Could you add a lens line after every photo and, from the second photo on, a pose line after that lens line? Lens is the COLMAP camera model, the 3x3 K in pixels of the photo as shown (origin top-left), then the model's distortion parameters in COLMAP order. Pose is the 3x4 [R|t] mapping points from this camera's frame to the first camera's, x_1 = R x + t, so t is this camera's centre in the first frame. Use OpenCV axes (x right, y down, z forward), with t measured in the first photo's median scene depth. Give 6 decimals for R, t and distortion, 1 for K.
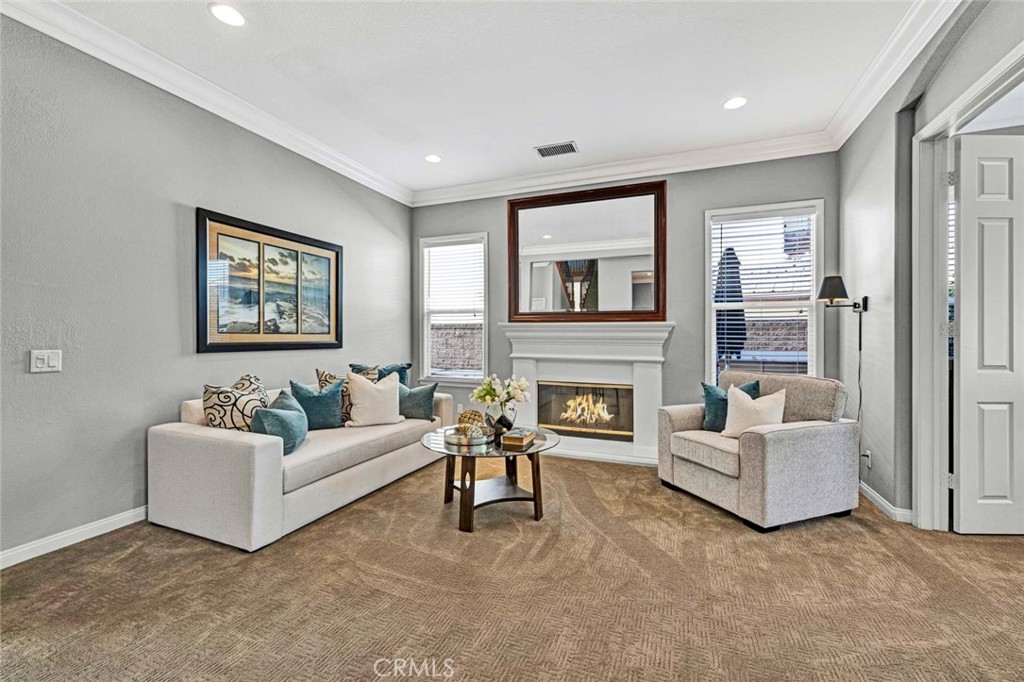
lens RADIAL K [[415.2, 0, 529.5], [0, 415.2, 337.7], [0, 0, 1]] dist [0.001995, 0.000282]
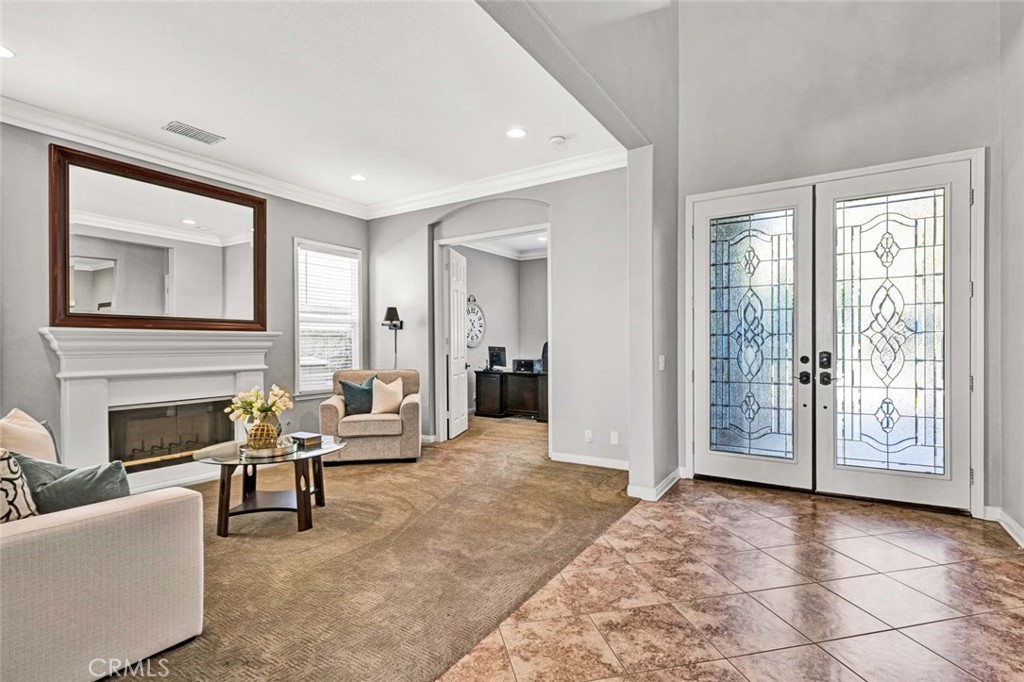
lens RADIAL K [[461.7, 0, 512.0], [0, 461.7, 341.0], [0, 0, 1]] dist [0.000275, -0.000003]
pose [[0.206853, 0.001150, 0.978371, -0.732966], [0.007606, 0.999967, -0.002783, -0.006839], [-0.978342, 0.008018, 0.206838, 0.143060]]
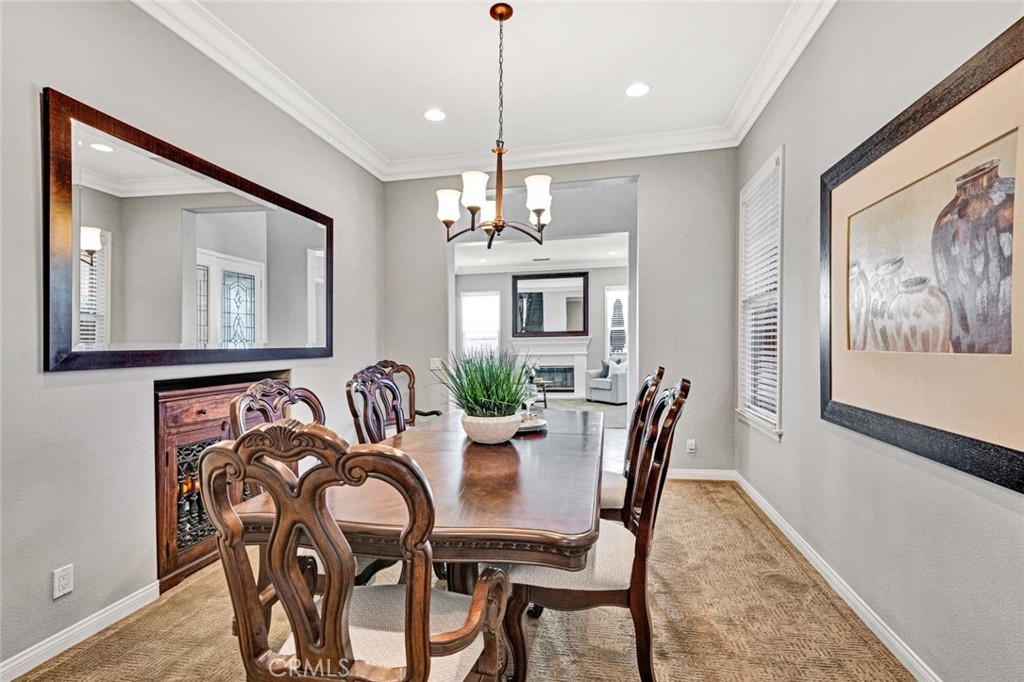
lens RADIAL K [[461.7, 0, 512.0], [0, 461.7, 341.0], [0, 0, 1]] dist [0.000275, -0.000003]
pose [[0.990213, 0.001239, 0.139561, -0.422963], [0.001488, 0.999810, -0.019434, 0.034444], [-0.139559, 0.019451, 0.990023, -1.399634]]
